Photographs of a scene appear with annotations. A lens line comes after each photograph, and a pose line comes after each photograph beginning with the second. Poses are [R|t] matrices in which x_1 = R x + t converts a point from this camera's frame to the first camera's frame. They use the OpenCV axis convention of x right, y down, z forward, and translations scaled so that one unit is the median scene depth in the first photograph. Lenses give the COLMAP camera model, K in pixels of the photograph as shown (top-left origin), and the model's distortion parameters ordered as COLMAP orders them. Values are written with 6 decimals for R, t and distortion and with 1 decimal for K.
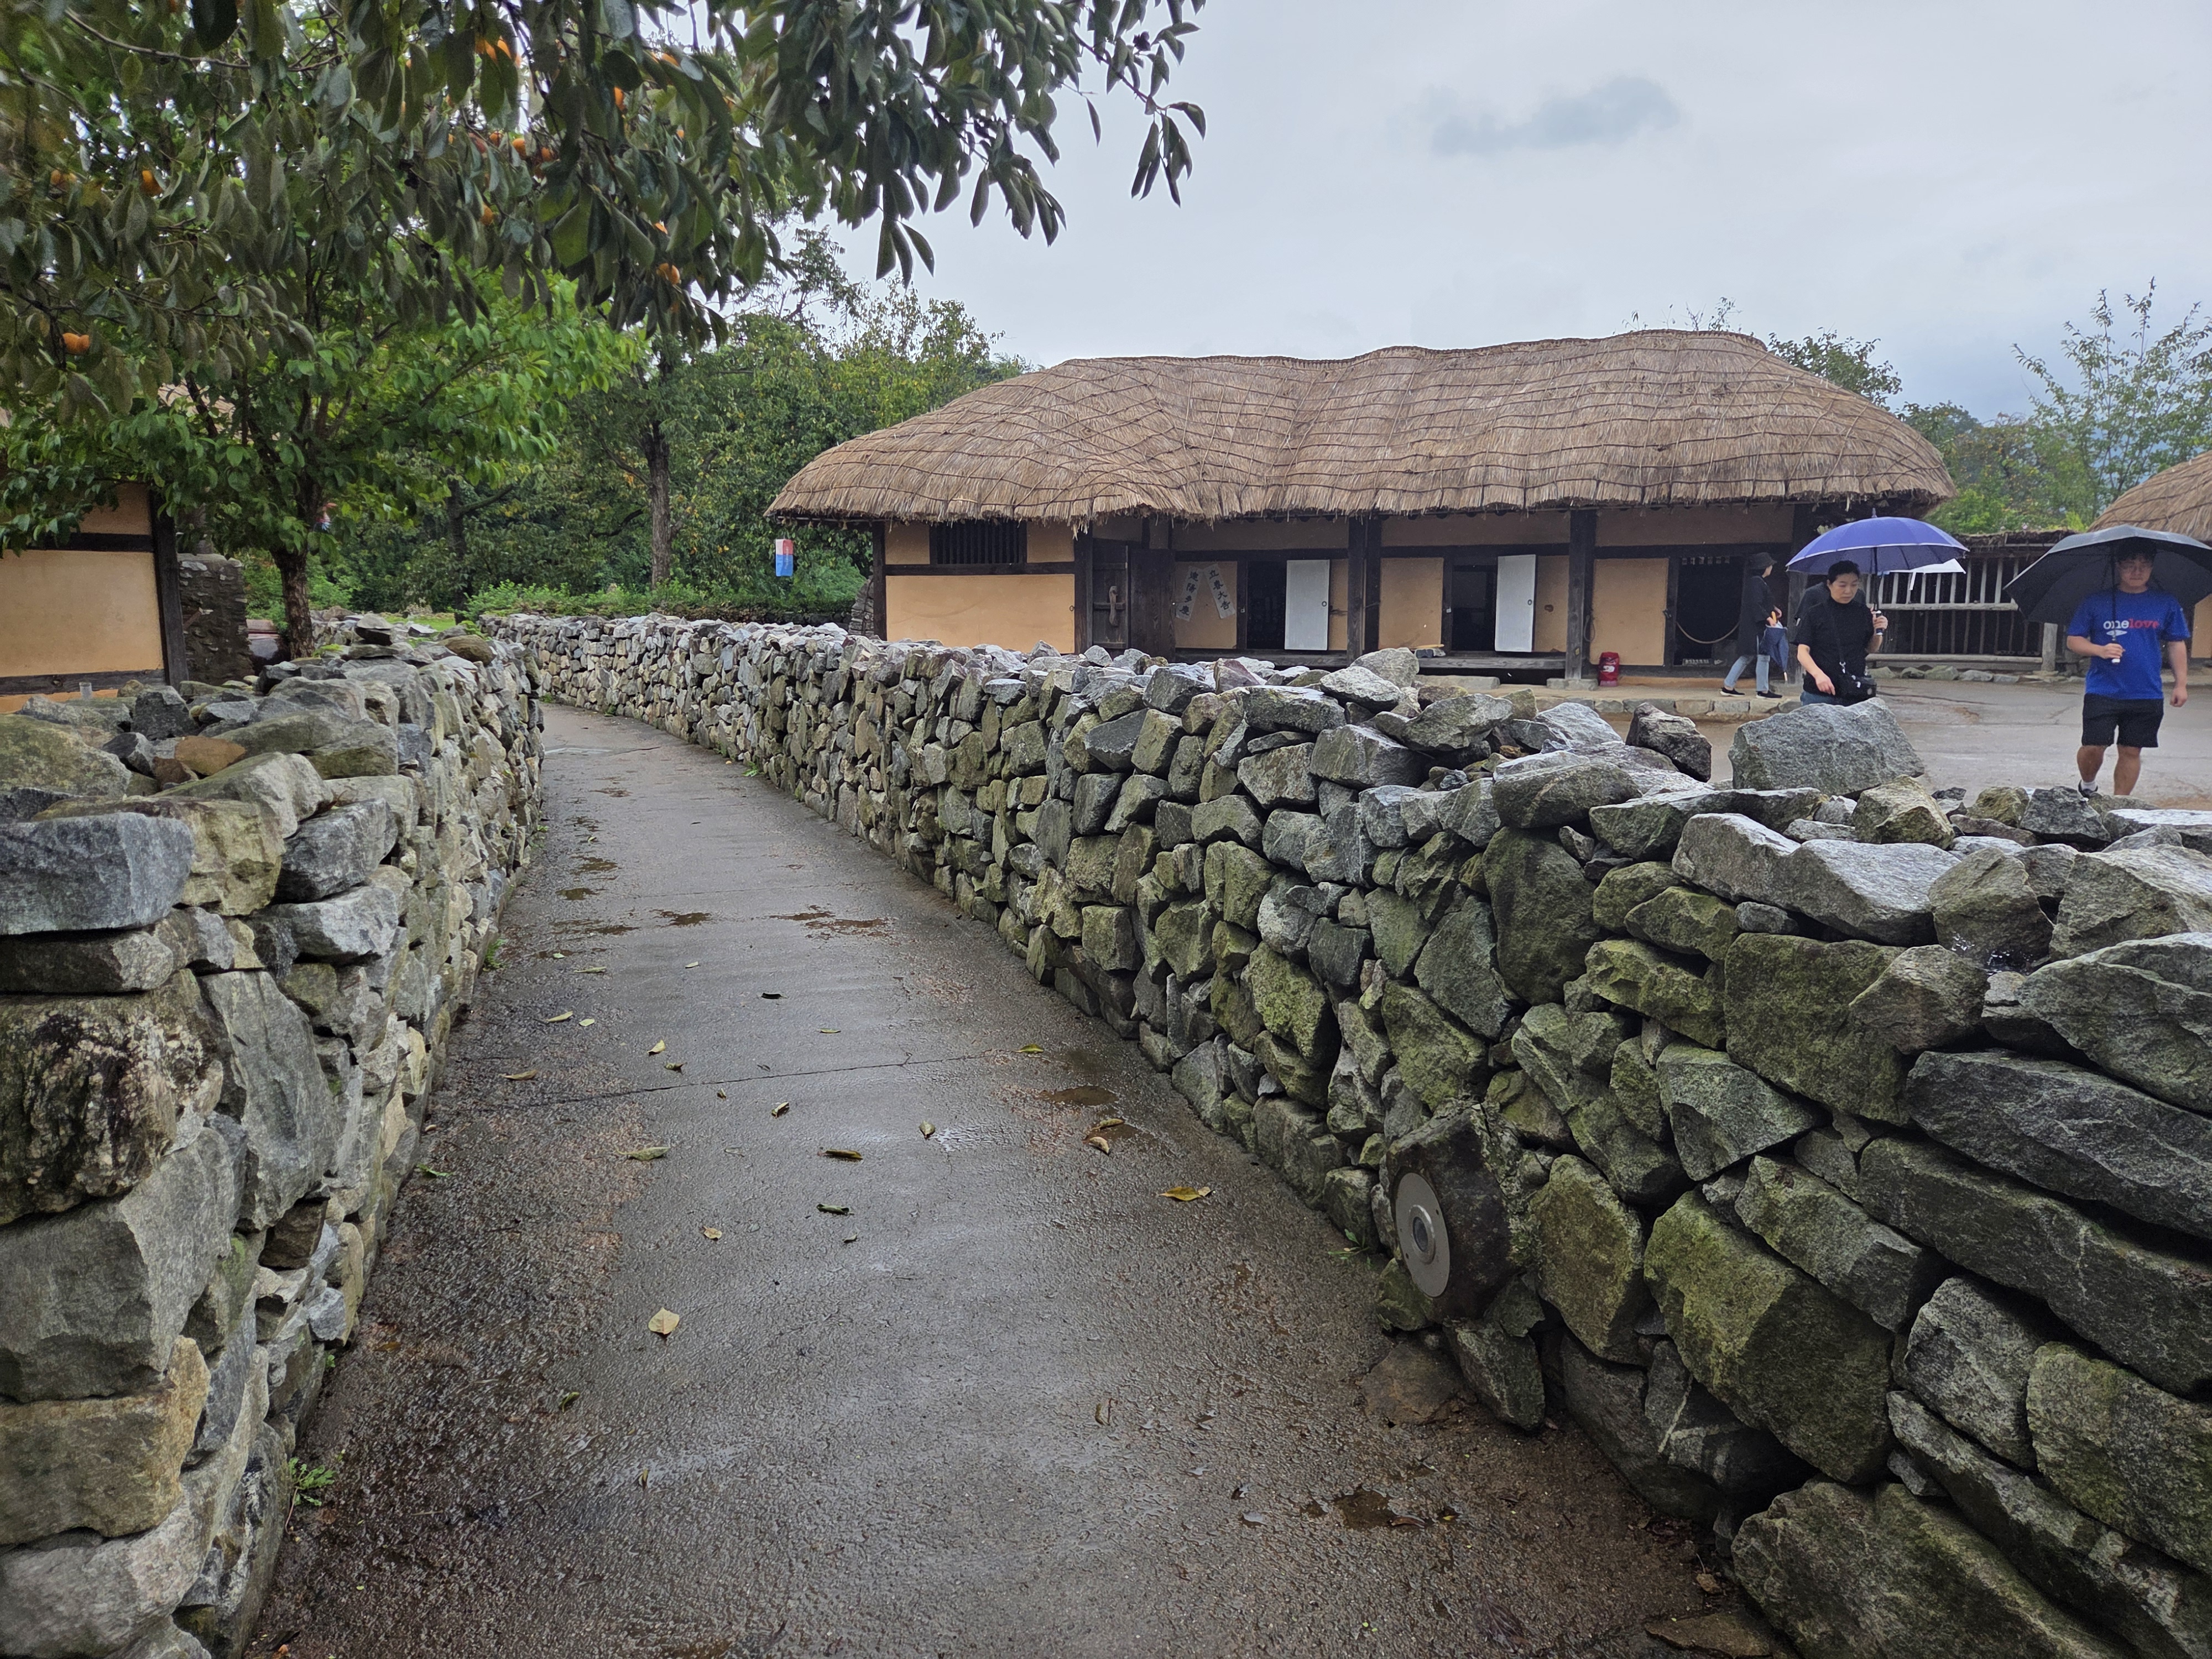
lens RADIAL K [[1505.9, 0, 1109.8], [0, 1505.9, 808.3], [0, 0, 1]] dist [0.061317, -0.039709]
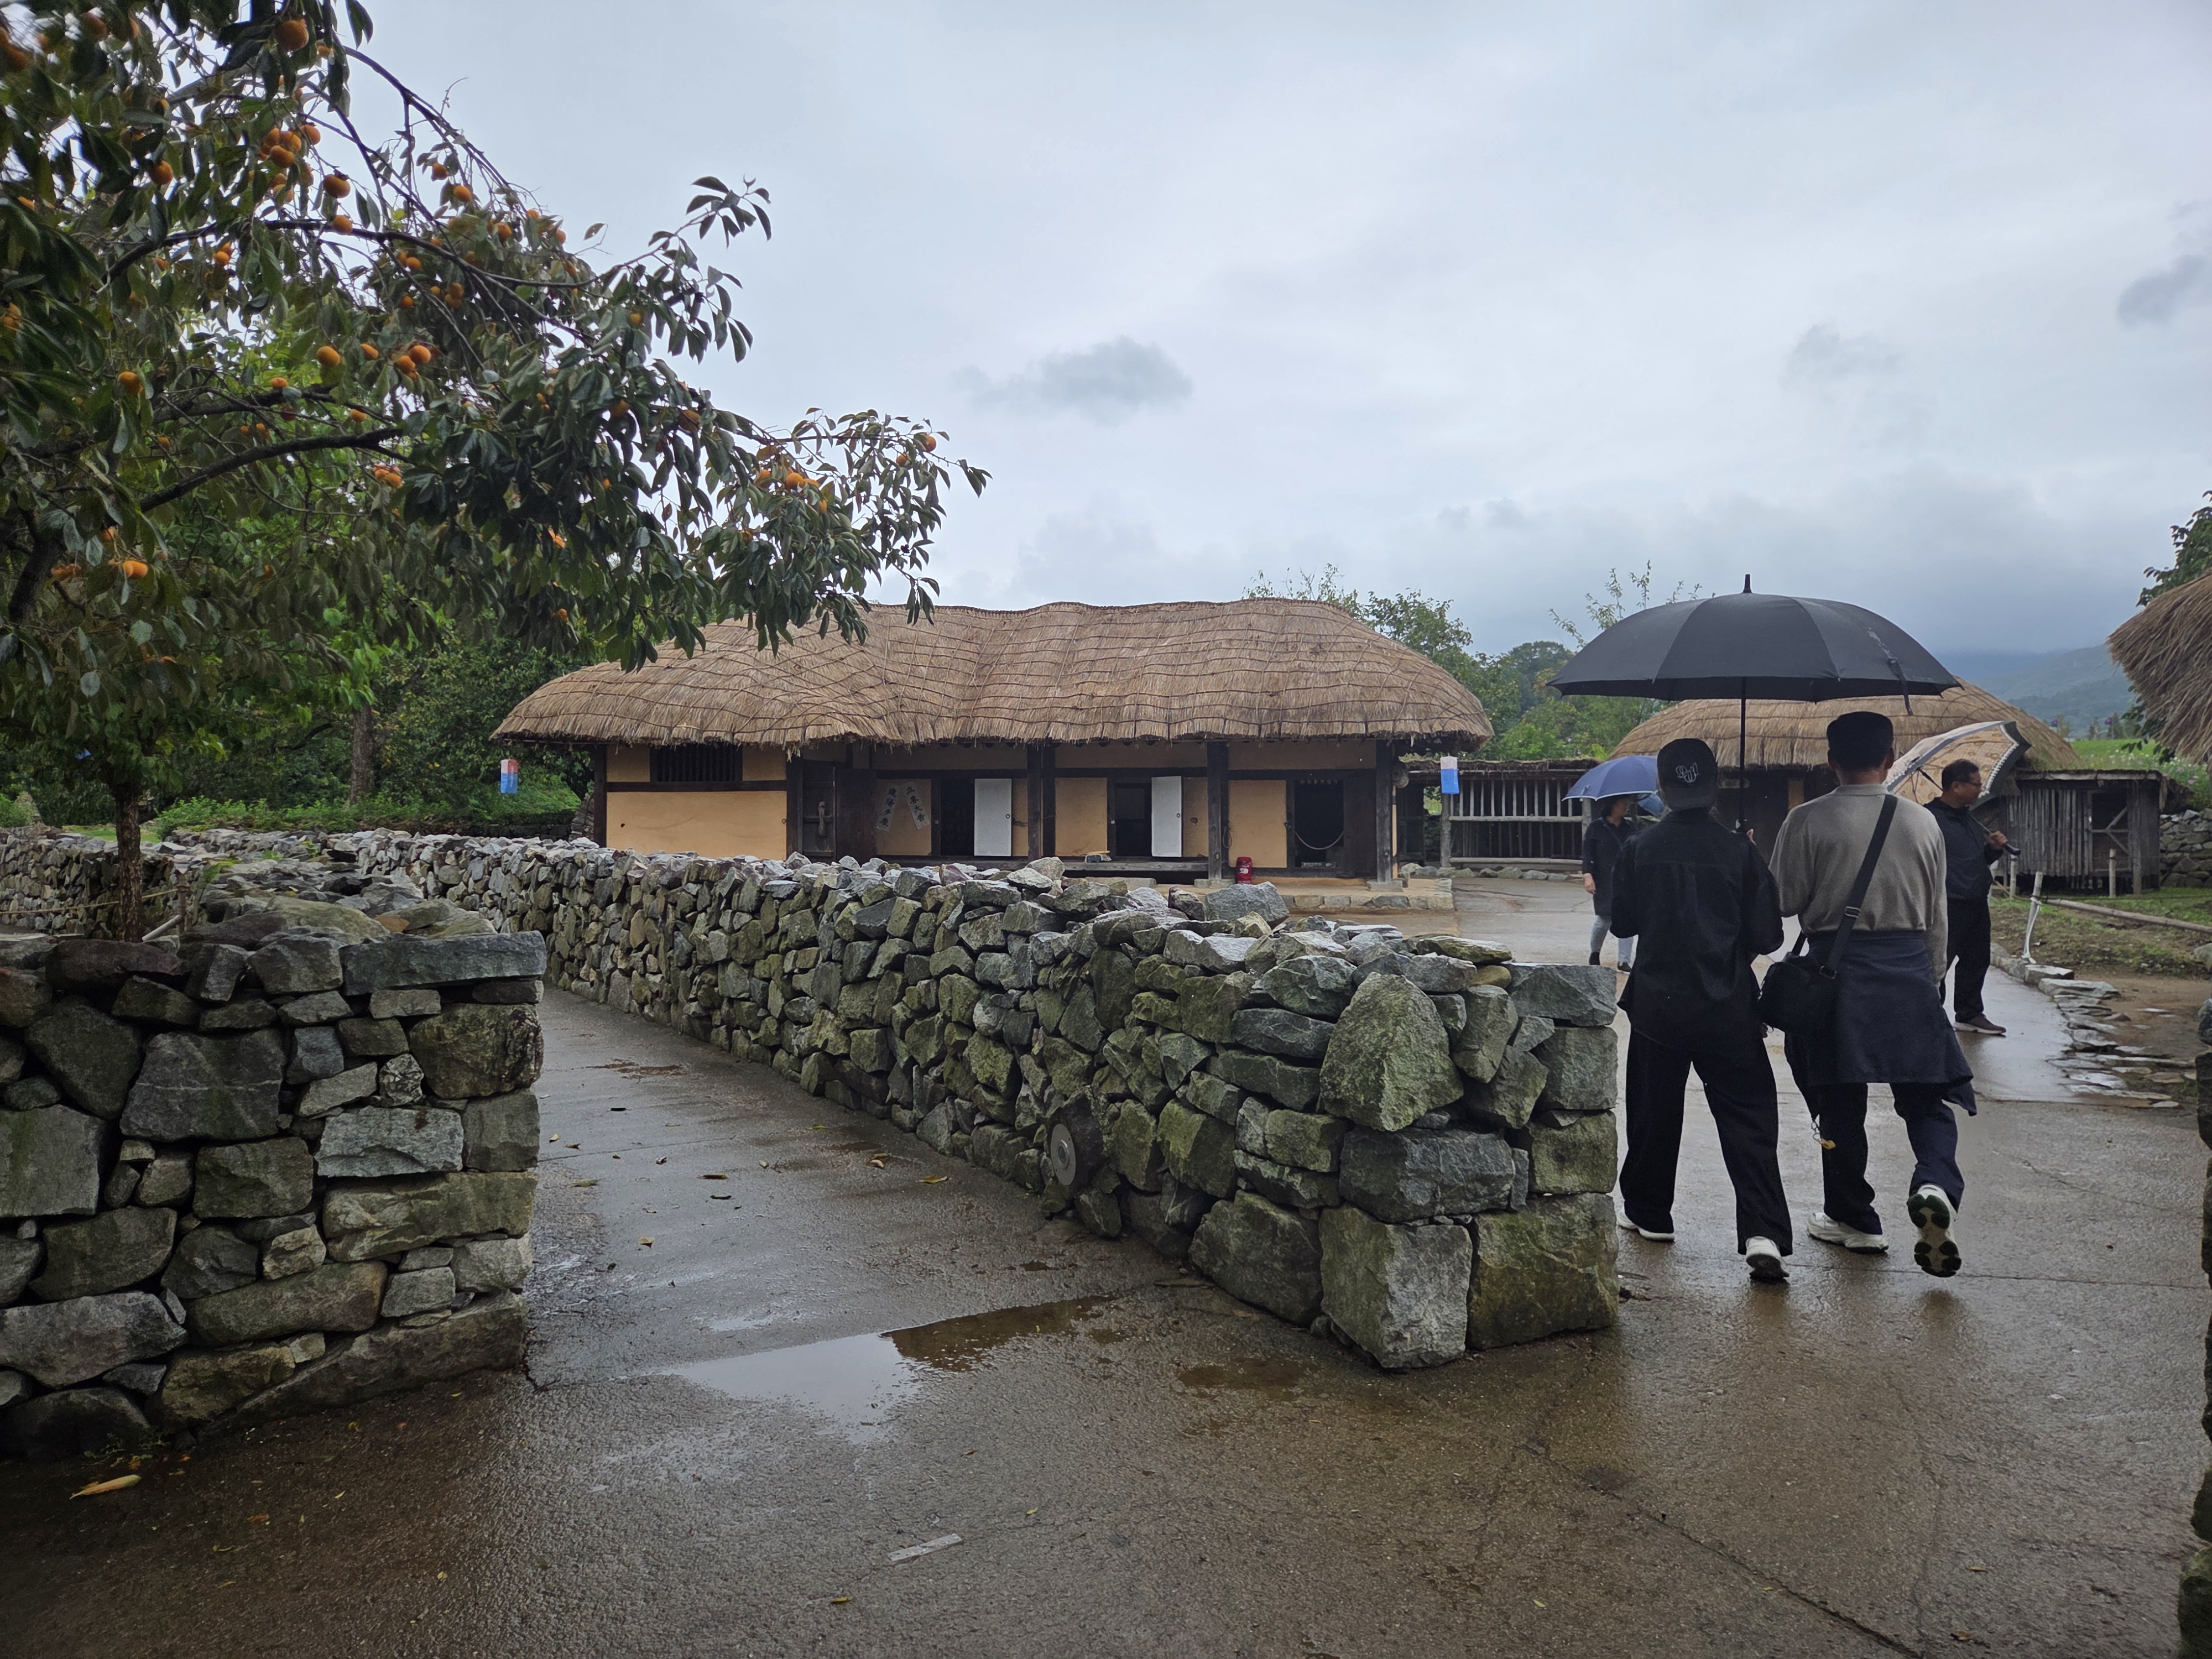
lens RADIAL K [[1505.9, 0, 1101.1], [0, 1505.9, 795.8], [0, 0, 1]] dist [0.061317, -0.039709]
pose [[0.979650, 0.000023, 0.200712, -0.080828], [0.028869, 0.989586, -0.141016, 0.056352], [-0.198625, 0.143941, 0.969448, -0.567016]]
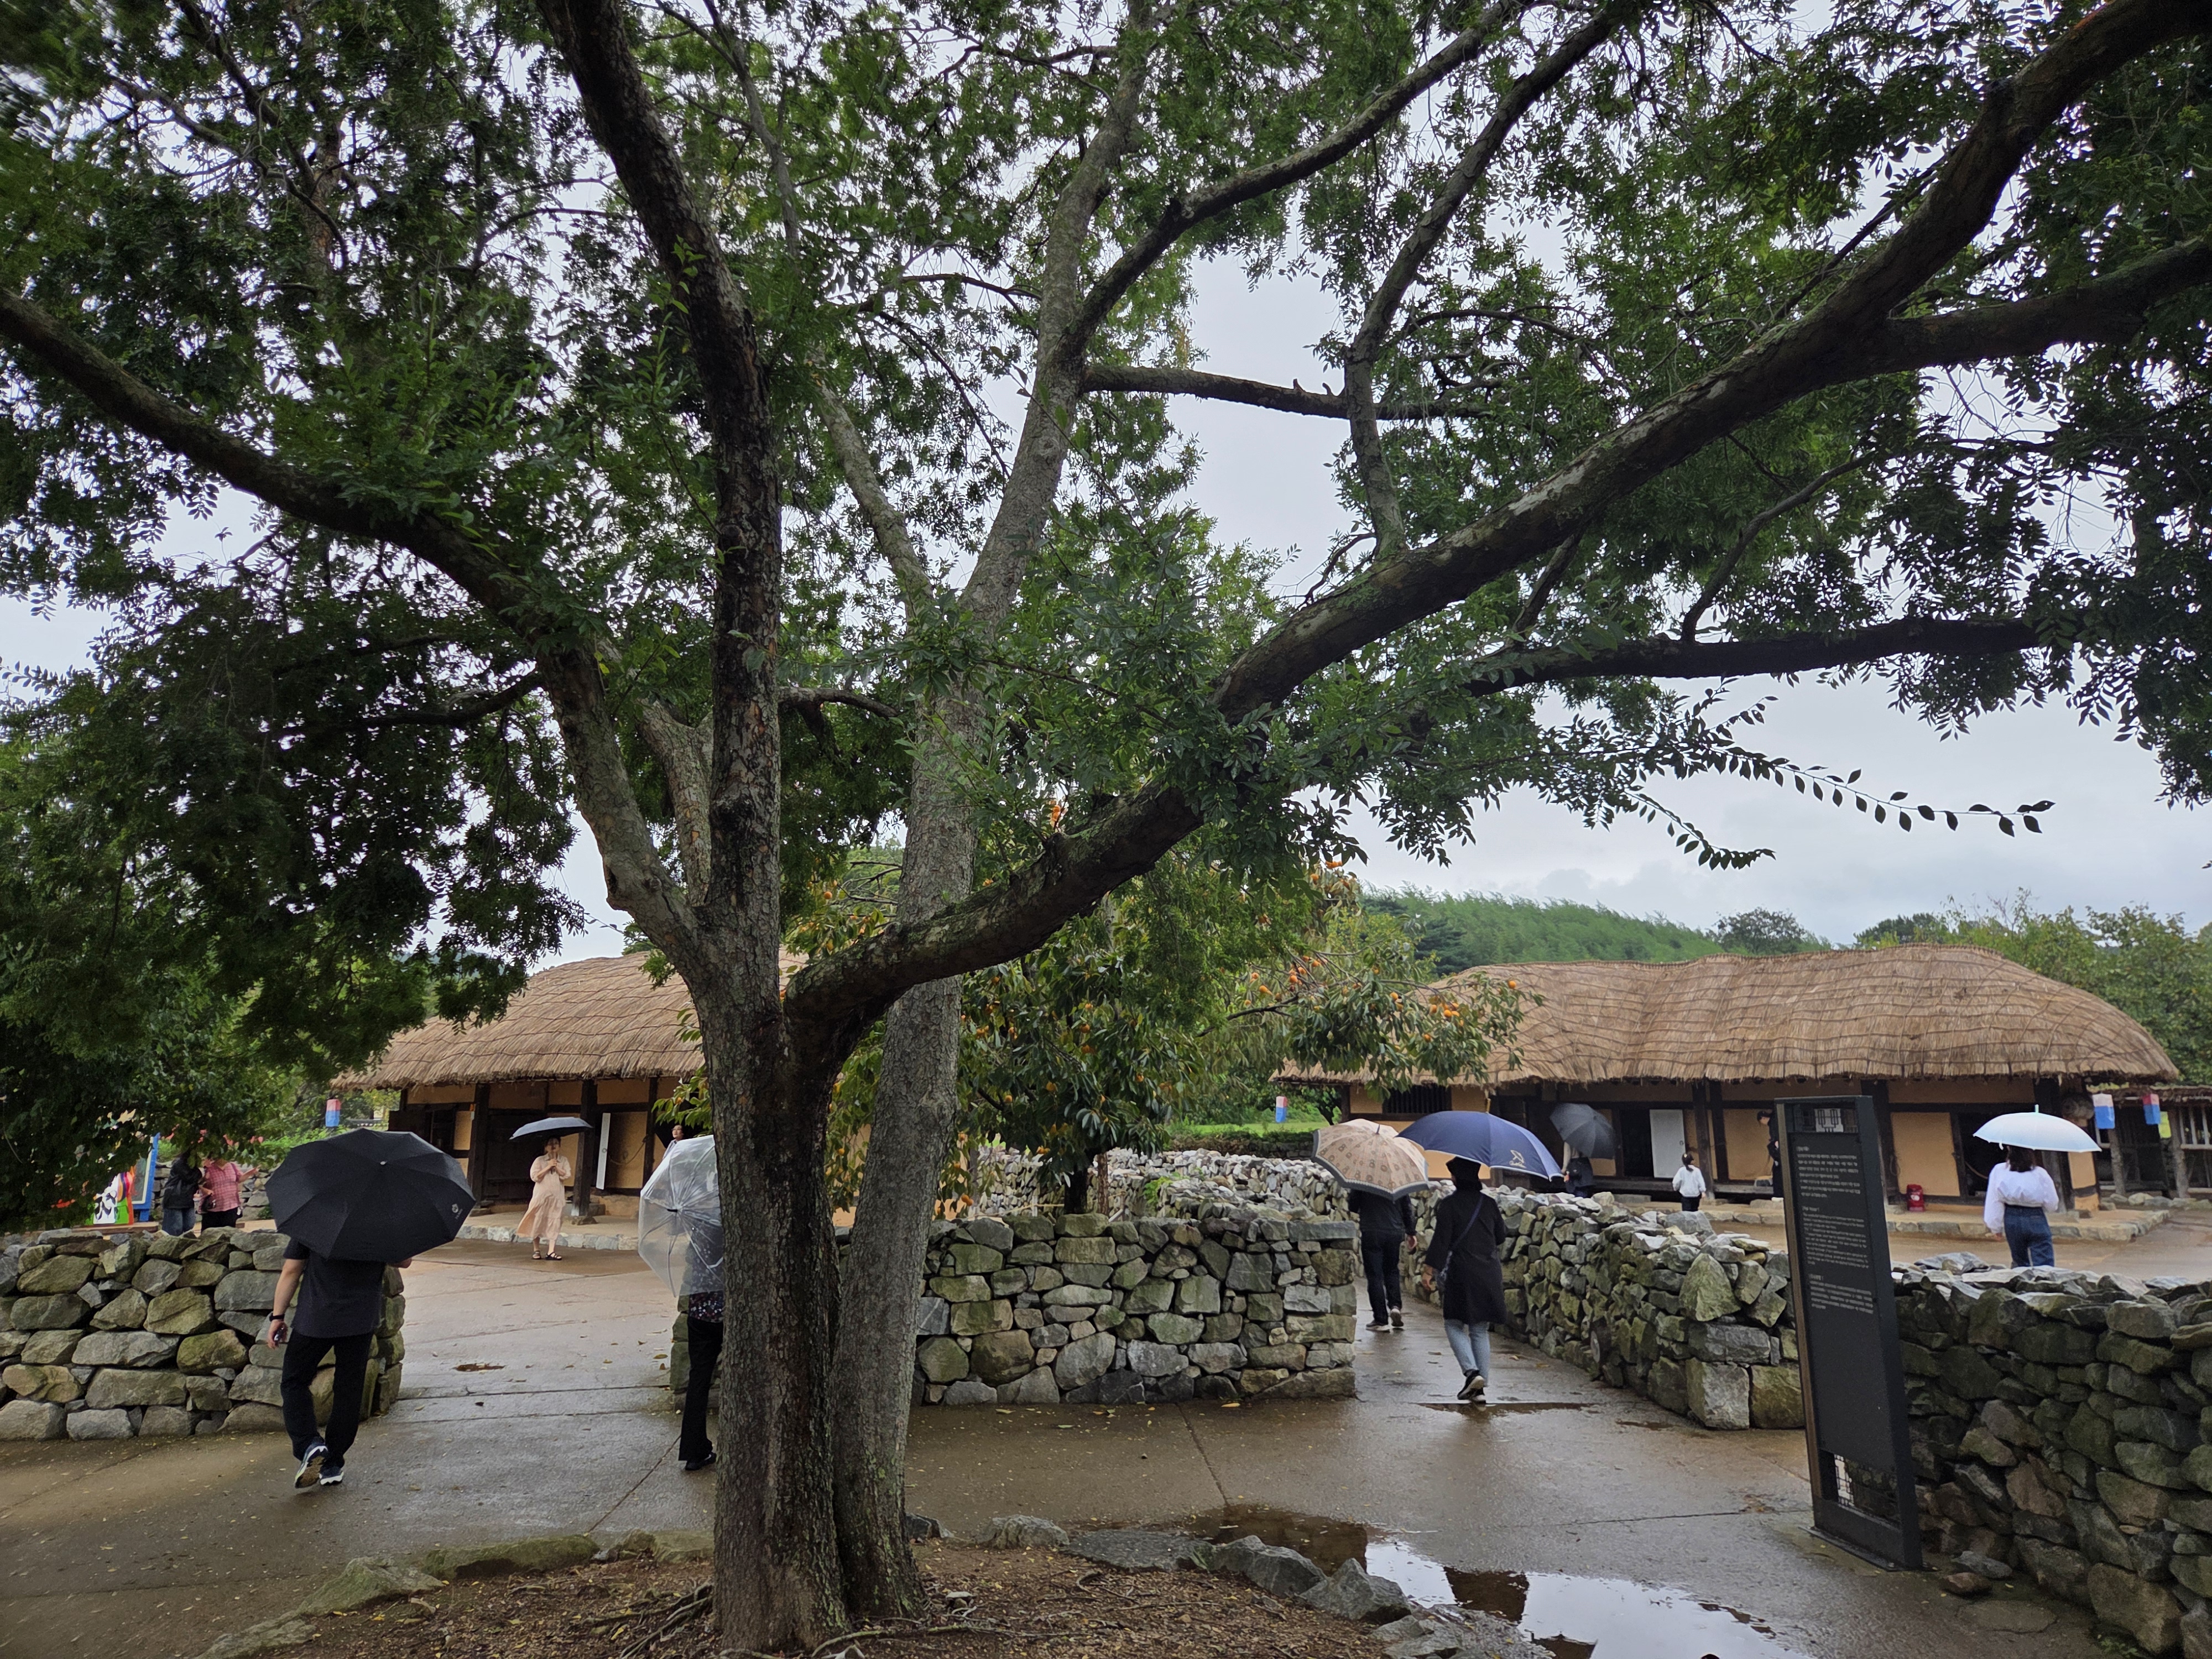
lens RADIAL K [[1505.9, 0, 1119.9], [0, 1505.9, 796.7], [0, 0, 1]] dist [0.061317, -0.039709]
pose [[0.967887, -0.055730, -0.245130, 0.033275], [-0.029631, 0.943027, -0.331394, 0.163308], [0.249633, 0.328015, 0.911092, -2.012408]]
